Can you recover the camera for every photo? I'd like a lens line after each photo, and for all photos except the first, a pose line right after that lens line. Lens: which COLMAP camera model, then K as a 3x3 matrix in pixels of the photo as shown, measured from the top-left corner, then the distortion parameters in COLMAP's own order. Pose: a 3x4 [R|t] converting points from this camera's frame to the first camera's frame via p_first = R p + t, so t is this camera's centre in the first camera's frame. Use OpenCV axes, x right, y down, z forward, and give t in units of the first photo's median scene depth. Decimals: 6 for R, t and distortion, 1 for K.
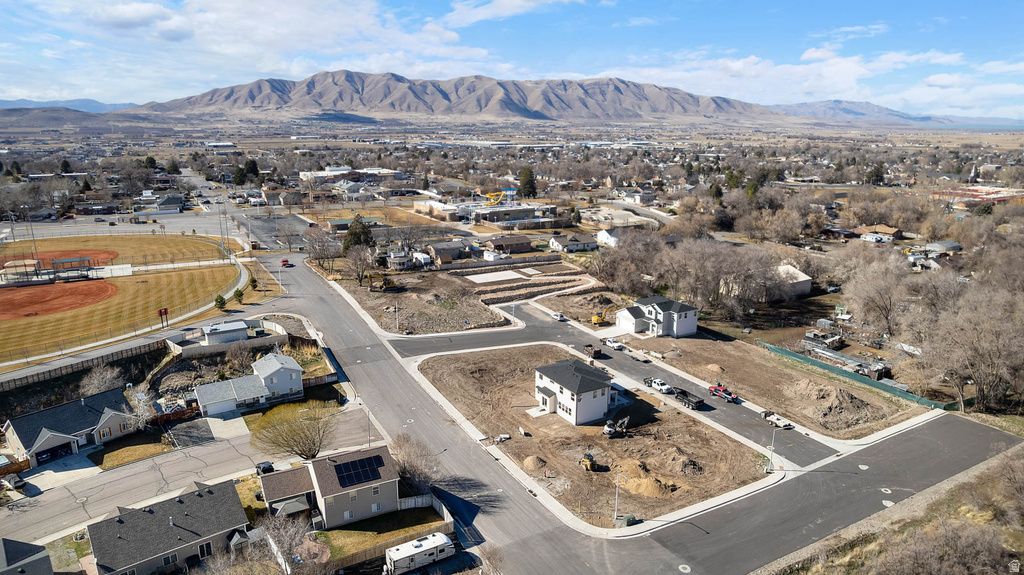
lens RADIAL K [[658.0, 0, 513.6], [0, 658.0, 288.2], [0, 0, 1]] dist [-0.081936, 0.077628]
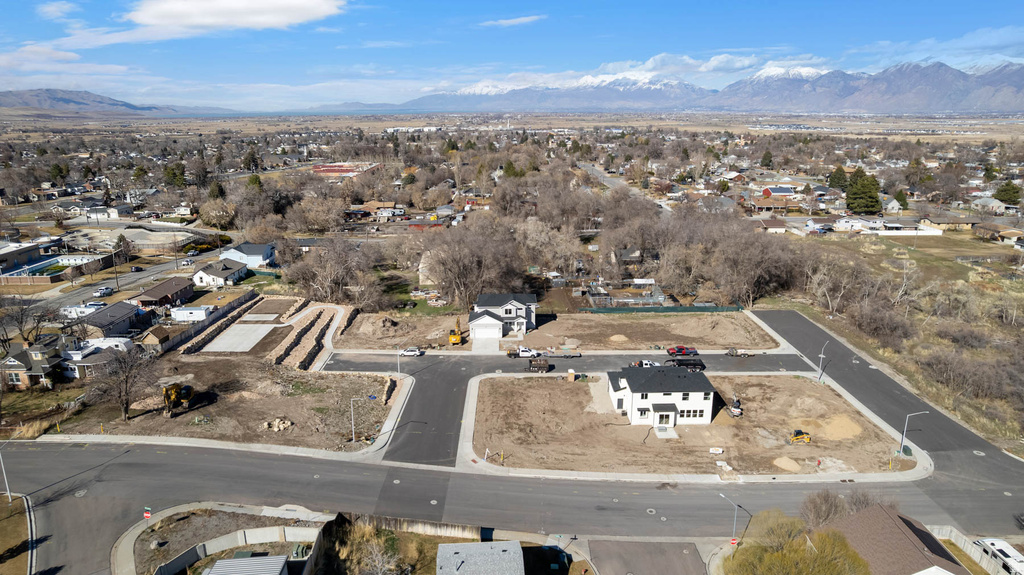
lens RADIAL K [[658.0, 0, 513.6], [0, 658.0, 288.2], [0, 0, 1]] dist [-0.081936, 0.077628]
pose [[0.491824, -0.235619, 0.838208, -0.463511], [0.223407, 0.964609, 0.140065, -0.102226], [-0.841545, 0.118374, 0.527057, 0.425742]]
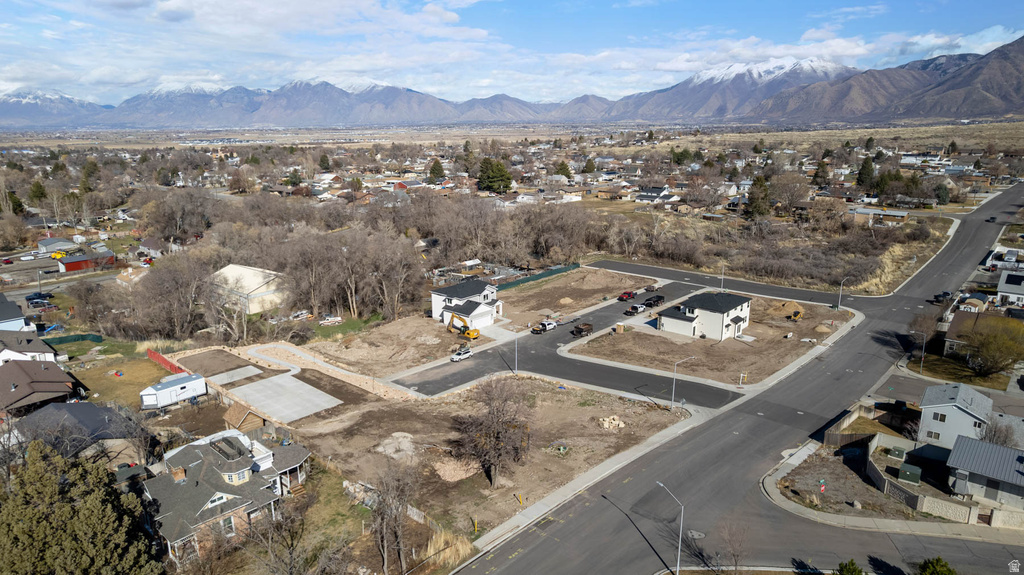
lens RADIAL K [[658.0, 0, 513.6], [0, 658.0, 288.2], [0, 0, 1]] dist [-0.081936, 0.077628]
pose [[-0.312677, -0.236724, 0.919889, -0.517896], [0.243936, 0.915954, 0.318627, -0.207836], [-0.918002, 0.324021, -0.228652, 0.980413]]
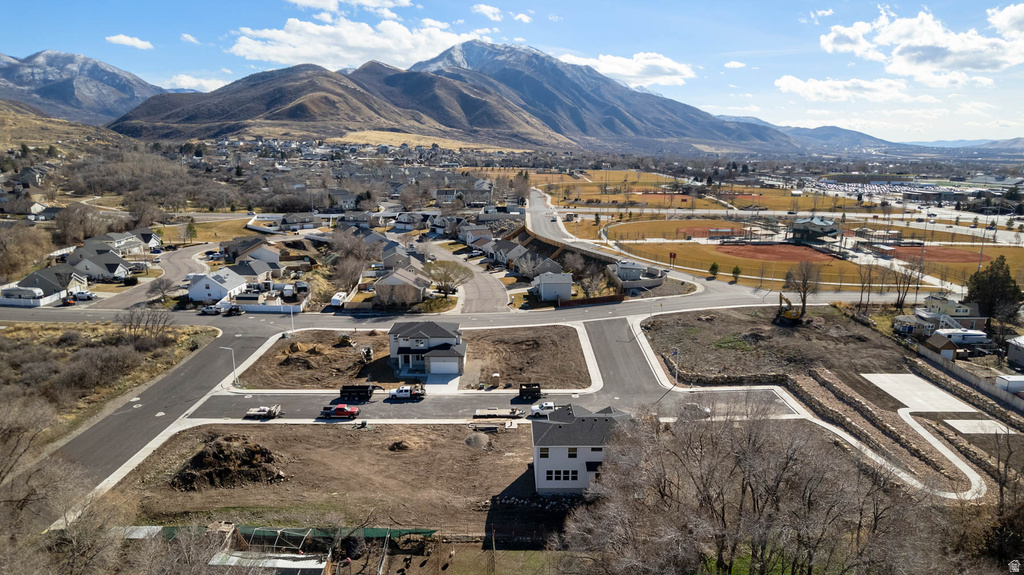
lens RADIAL K [[658.0, 0, 513.6], [0, 658.0, 288.2], [0, 0, 1]] dist [-0.081936, 0.077628]
pose [[-0.497178, 0.180630, -0.848638, 0.581164], [-0.225752, 0.917472, 0.327539, -0.199204], [0.837765, 0.354427, -0.415369, 0.965867]]
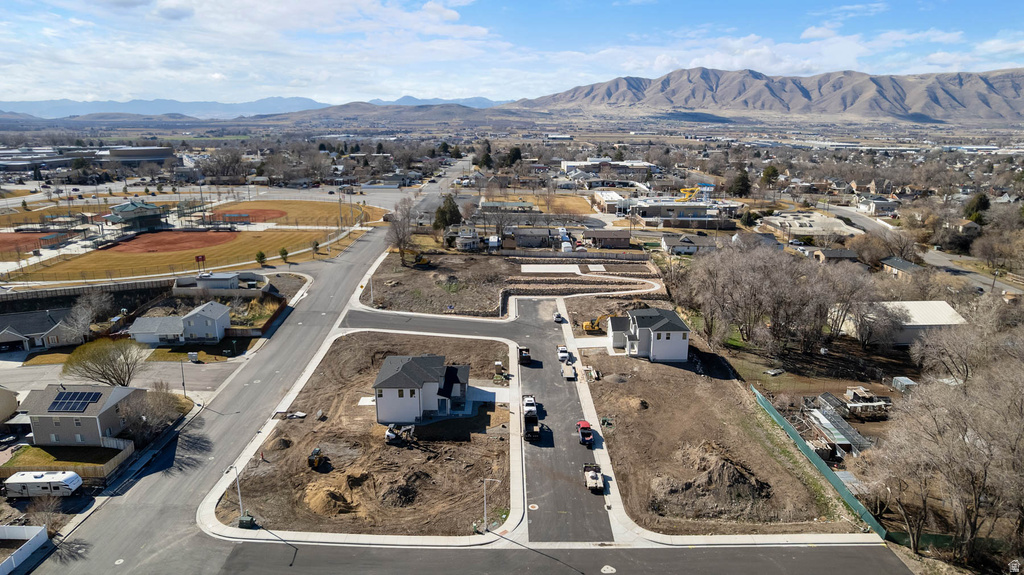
lens RADIAL K [[658.0, 0, 513.6], [0, 658.0, 288.2], [0, 0, 1]] dist [-0.081936, 0.077628]
pose [[0.868713, 0.127432, -0.478642, 0.392917], [-0.125936, 0.991407, 0.035381, -0.017106], [0.479038, 0.029542, 0.877297, 0.174335]]
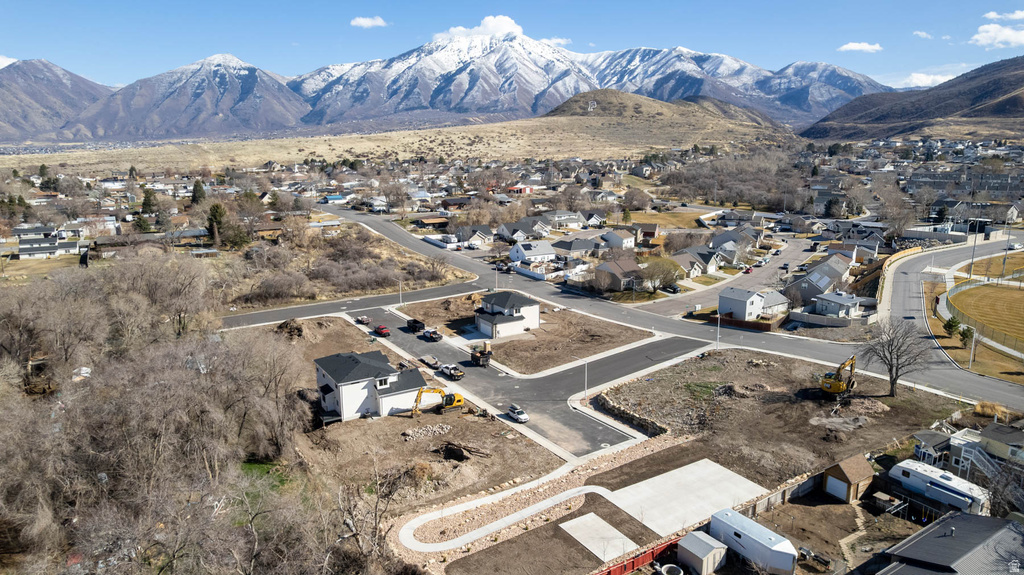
lens RADIAL K [[658.0, 0, 513.6], [0, 658.0, 288.2], [0, 0, 1]] dist [-0.081936, 0.077628]
pose [[-0.999243, 0.008213, -0.038036, 0.083162], [-0.009971, 0.890792, 0.454302, -0.293331], [0.037613, 0.454338, -0.890035, 1.329798]]
